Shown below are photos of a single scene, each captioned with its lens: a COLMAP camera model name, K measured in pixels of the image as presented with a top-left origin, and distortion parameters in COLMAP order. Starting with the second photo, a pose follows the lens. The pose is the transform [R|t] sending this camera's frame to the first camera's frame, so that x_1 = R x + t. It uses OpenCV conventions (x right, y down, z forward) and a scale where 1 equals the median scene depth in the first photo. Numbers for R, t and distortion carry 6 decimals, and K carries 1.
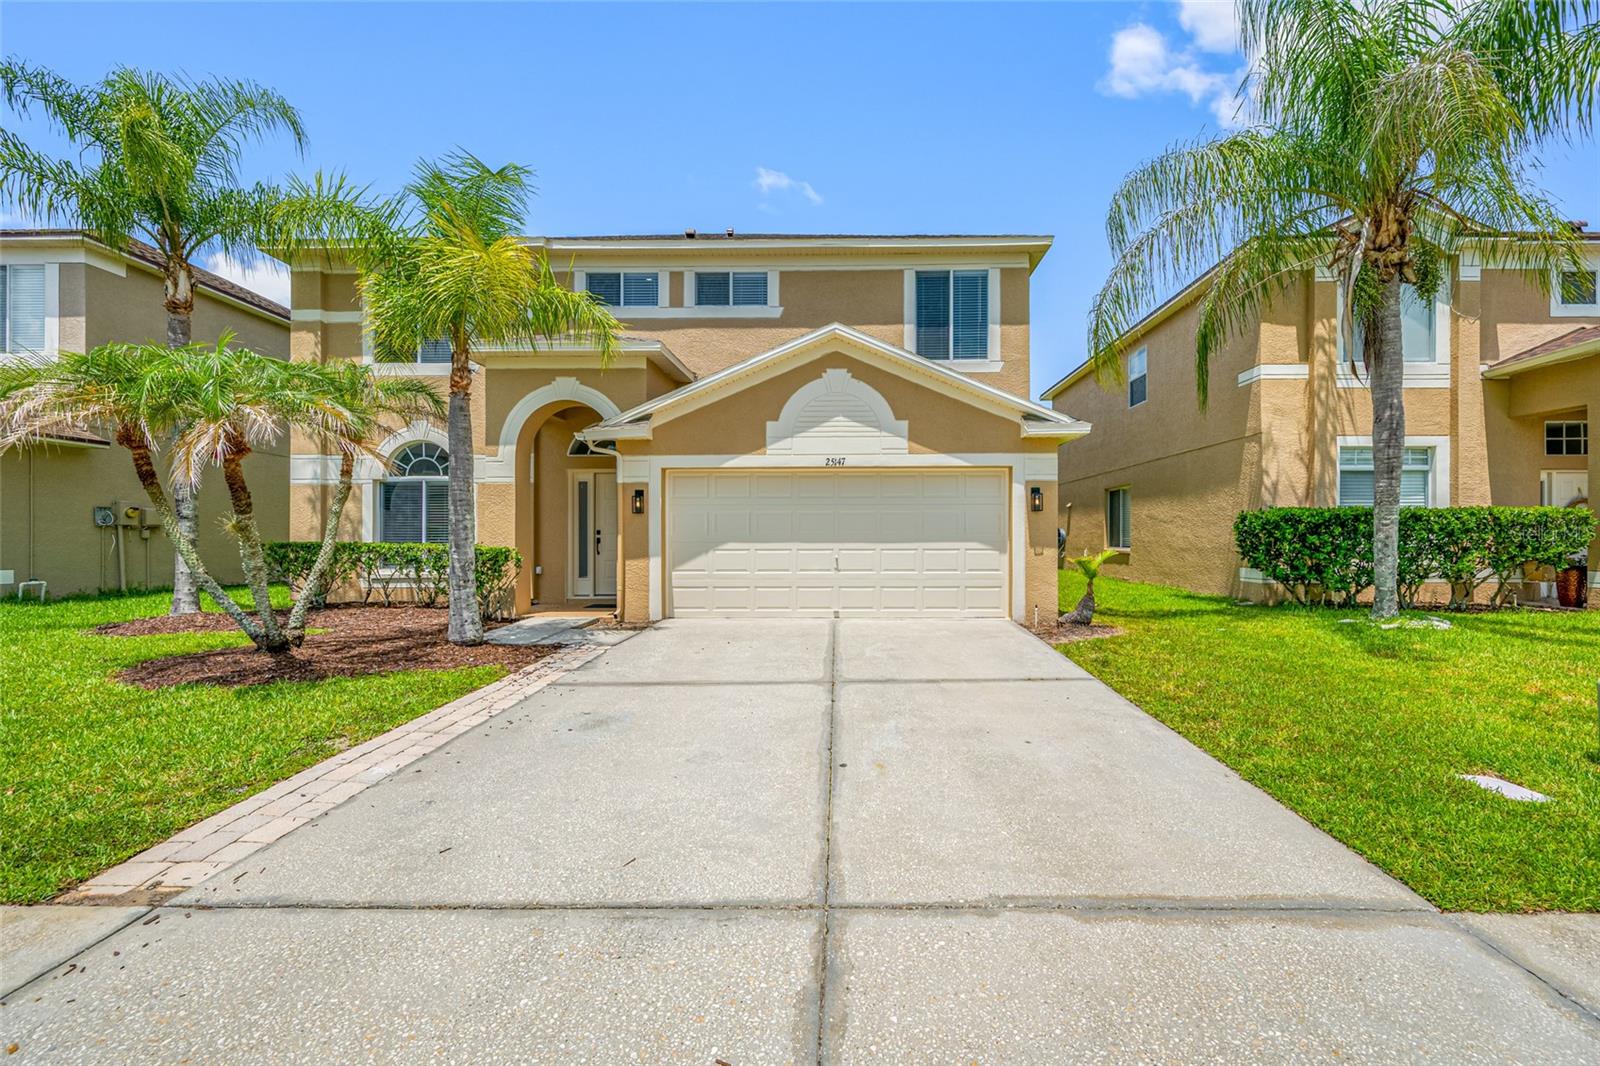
lens RADIAL K [[623.4, 0, 800.0], [0, 623.4, 533.0], [0, 0, 1]] dist [0.013980, 0.000072]
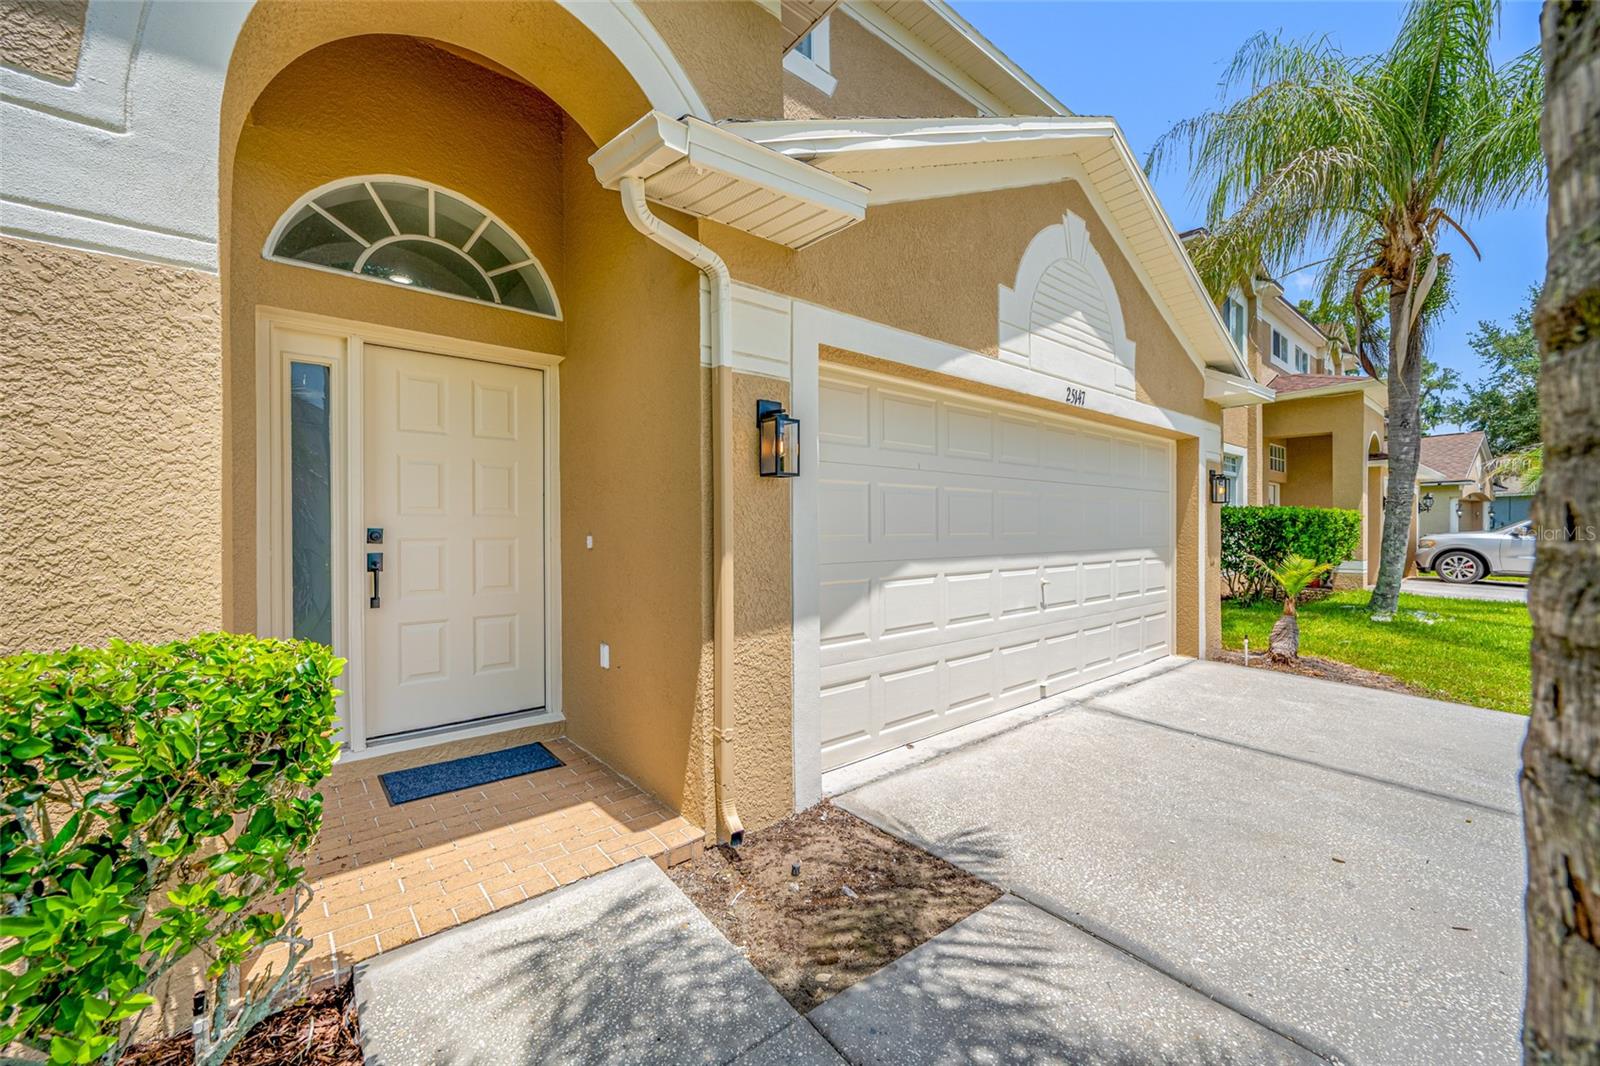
lens RADIAL K [[623.4, 0, 800.0], [0, 623.4, 533.0], [0, 0, 1]] dist [0.013980, 0.000072]
pose [[0.738324, -0.007507, 0.674404, -0.455594], [-0.002386, 0.999903, 0.013743, -0.008873], [-0.674442, -0.011756, 0.738234, 0.759413]]
